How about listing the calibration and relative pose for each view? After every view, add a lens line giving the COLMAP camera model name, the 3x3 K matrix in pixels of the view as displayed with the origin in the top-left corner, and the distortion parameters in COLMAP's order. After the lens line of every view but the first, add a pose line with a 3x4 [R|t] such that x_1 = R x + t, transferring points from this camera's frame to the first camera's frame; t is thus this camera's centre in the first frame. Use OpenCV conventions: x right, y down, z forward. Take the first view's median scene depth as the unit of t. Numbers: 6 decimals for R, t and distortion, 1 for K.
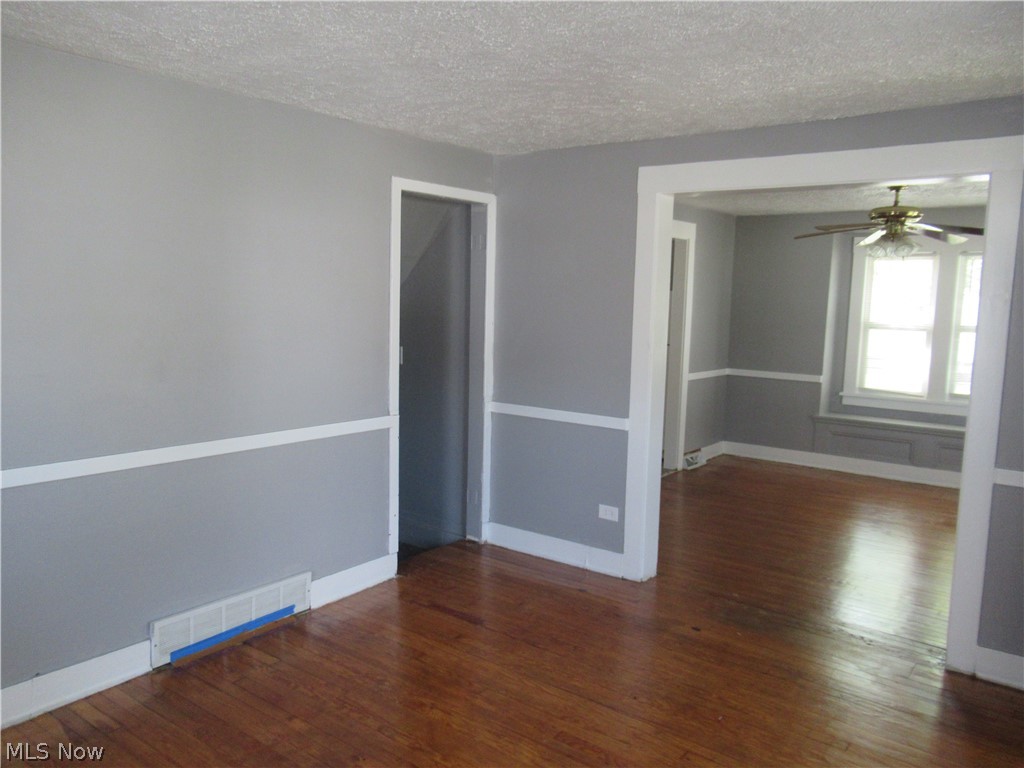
lens RADIAL K [[765.0, 0, 509.3], [0, 765.0, 386.9], [0, 0, 1]] dist [-0.001497, -0.003594]
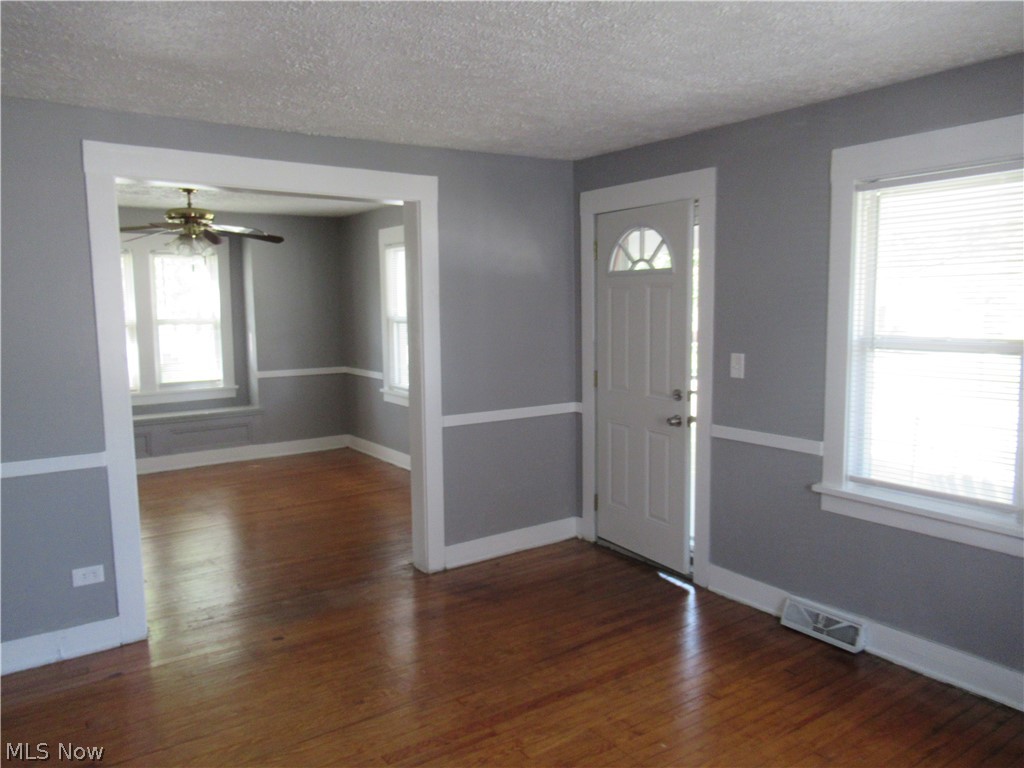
lens RADIAL K [[765.0, 0, 516.2], [0, 765.0, 386.1], [0, 0, 1]] dist [-0.001497, -0.003594]
pose [[0.299238, -0.135172, 0.944556, -0.459450], [0.128434, 0.986612, 0.100502, -0.051129], [-0.945495, 0.091239, 0.312592, 0.321002]]
